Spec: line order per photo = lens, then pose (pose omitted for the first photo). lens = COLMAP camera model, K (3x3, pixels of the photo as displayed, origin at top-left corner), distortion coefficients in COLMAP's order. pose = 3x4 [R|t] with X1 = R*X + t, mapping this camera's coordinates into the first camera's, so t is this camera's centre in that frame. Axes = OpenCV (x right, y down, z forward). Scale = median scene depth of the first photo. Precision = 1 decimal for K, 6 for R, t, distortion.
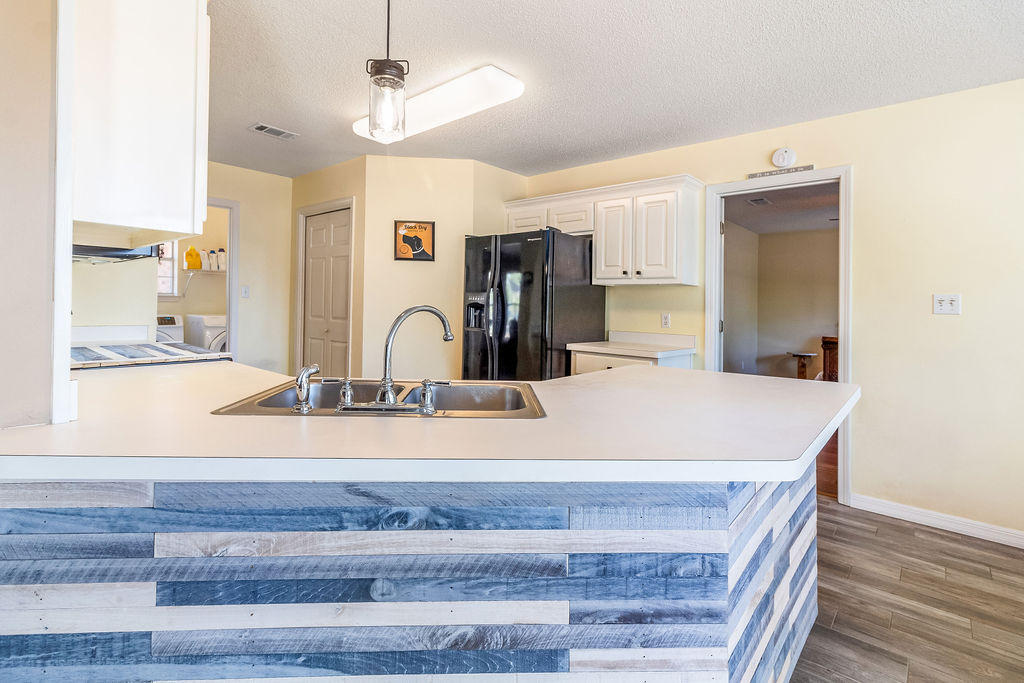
lens RADIAL K [[480.6, 0, 533.2], [0, 480.6, 305.9], [0, 0, 1]] dist [0.003724, 0.000335]
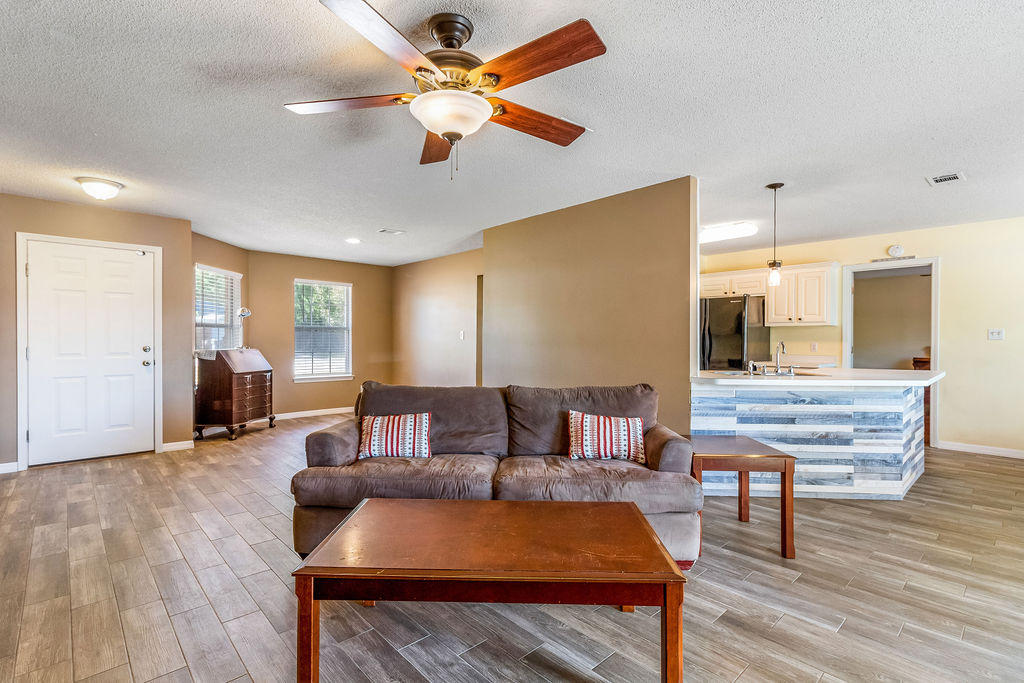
lens RADIAL K [[480.6, 0, 522.5], [0, 480.6, 349.5], [0, 0, 1]] dist [0.003724, 0.000335]
pose [[0.992200, -0.020272, -0.122995, -1.840538], [0.022648, 0.999582, 0.017952, -0.049810], [0.122579, -0.020597, 0.992245, -2.706362]]
